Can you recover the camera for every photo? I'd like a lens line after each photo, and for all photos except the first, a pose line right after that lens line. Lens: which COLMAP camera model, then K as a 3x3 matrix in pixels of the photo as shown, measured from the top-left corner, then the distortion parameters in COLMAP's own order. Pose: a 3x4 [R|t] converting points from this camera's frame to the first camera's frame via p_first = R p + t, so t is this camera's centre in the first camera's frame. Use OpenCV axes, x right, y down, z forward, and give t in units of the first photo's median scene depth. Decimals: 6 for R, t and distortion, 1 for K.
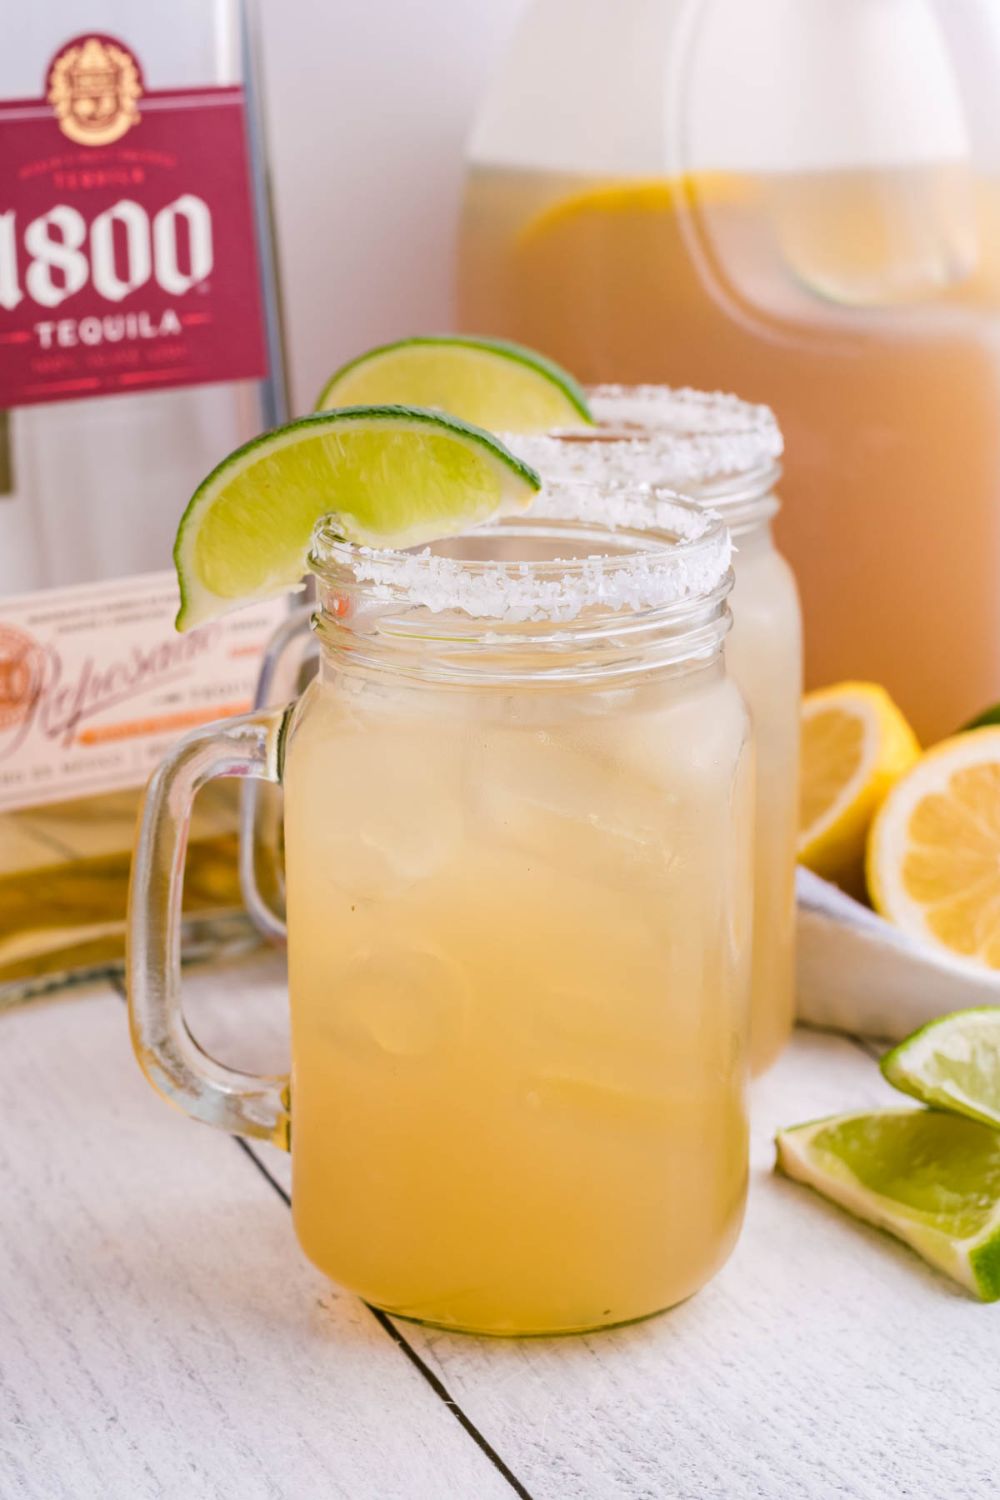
lens RADIAL K [[3915.7, 0, 500.0], [0, 3915.7, 750.0], [0, 0, 1]] dist [-0.049049, -0.893192]
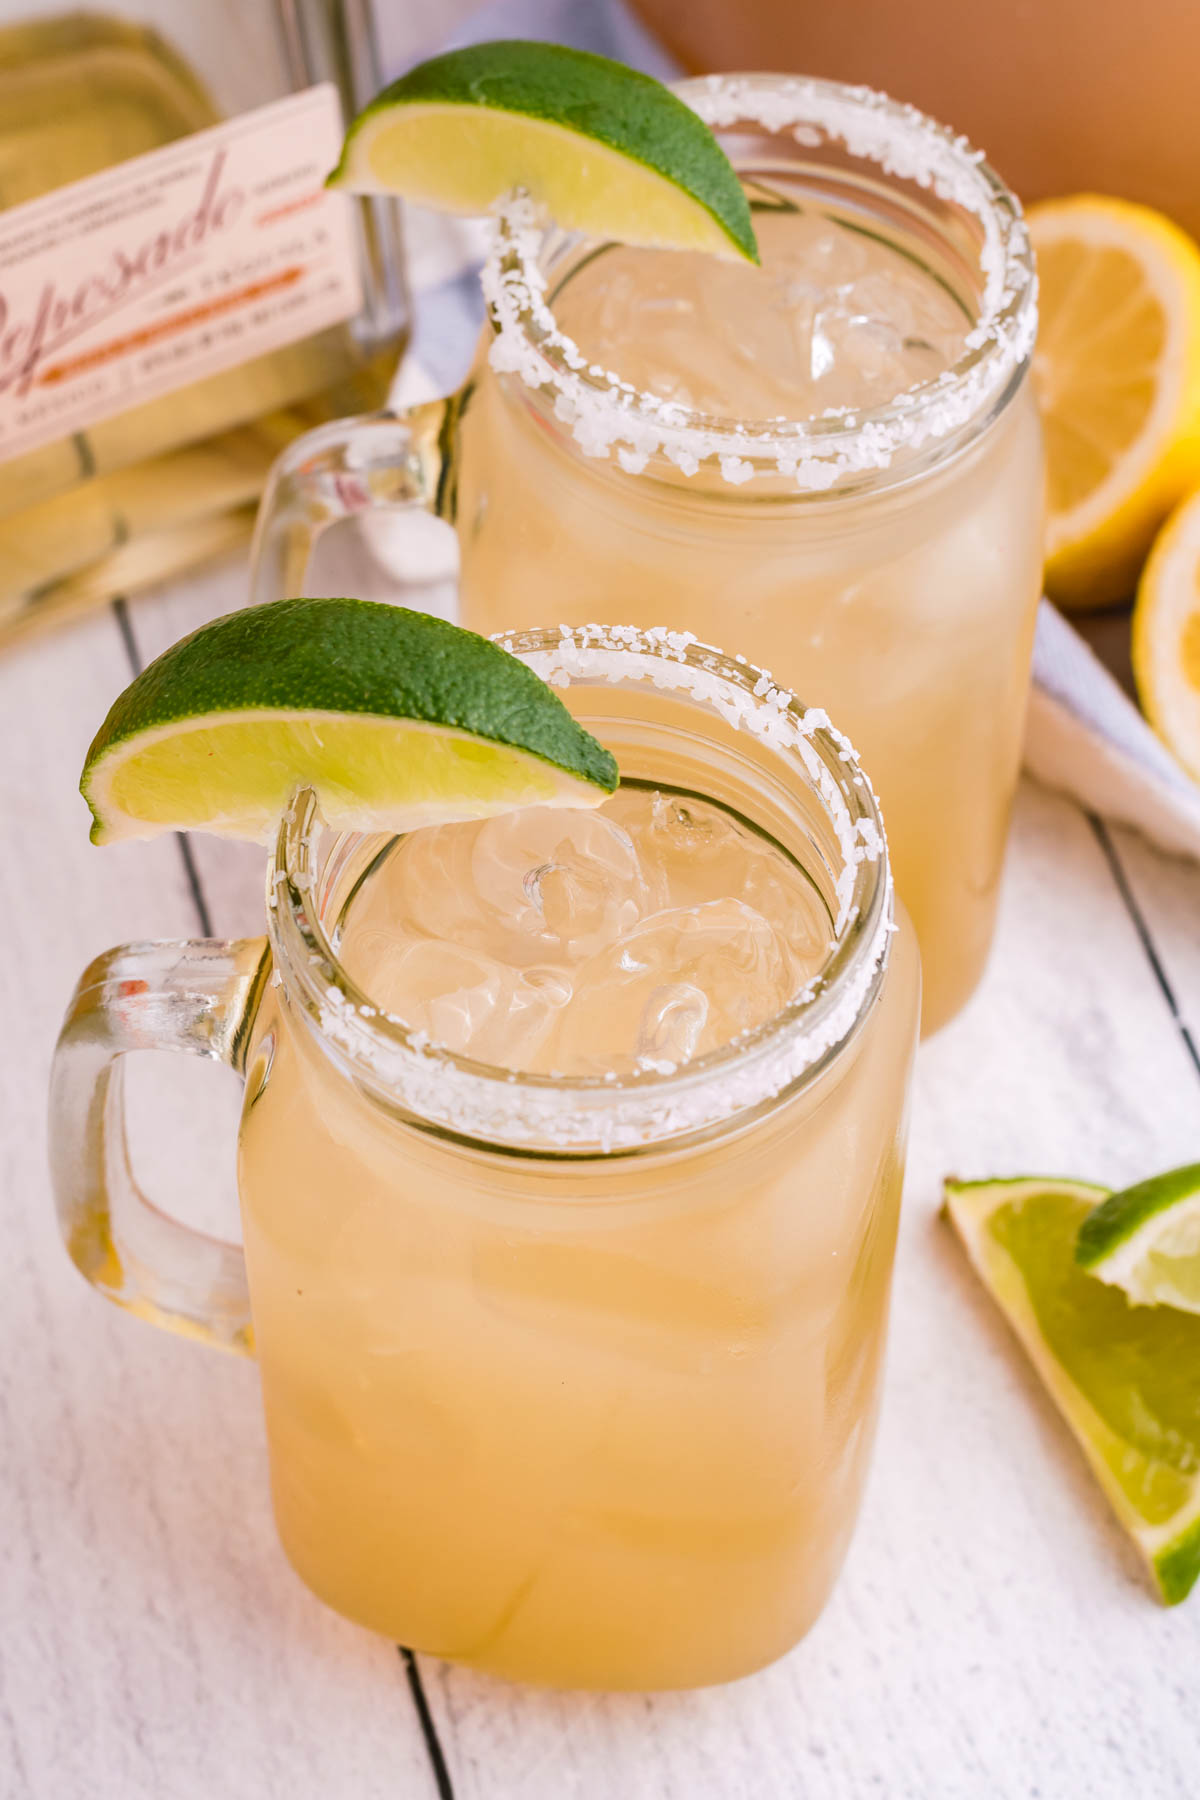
lens RADIAL K [[4526.5, 0, 600.0], [0, 4526.5, 900.0], [0, 0, 1]] dist [-0.028859, -0.521113]
pose [[0.996956, 0.064299, -0.044101, 0.043027], [-0.024065, 0.791764, 0.610353, -0.523526], [0.074163, -0.607433, 0.790901, 0.371885]]
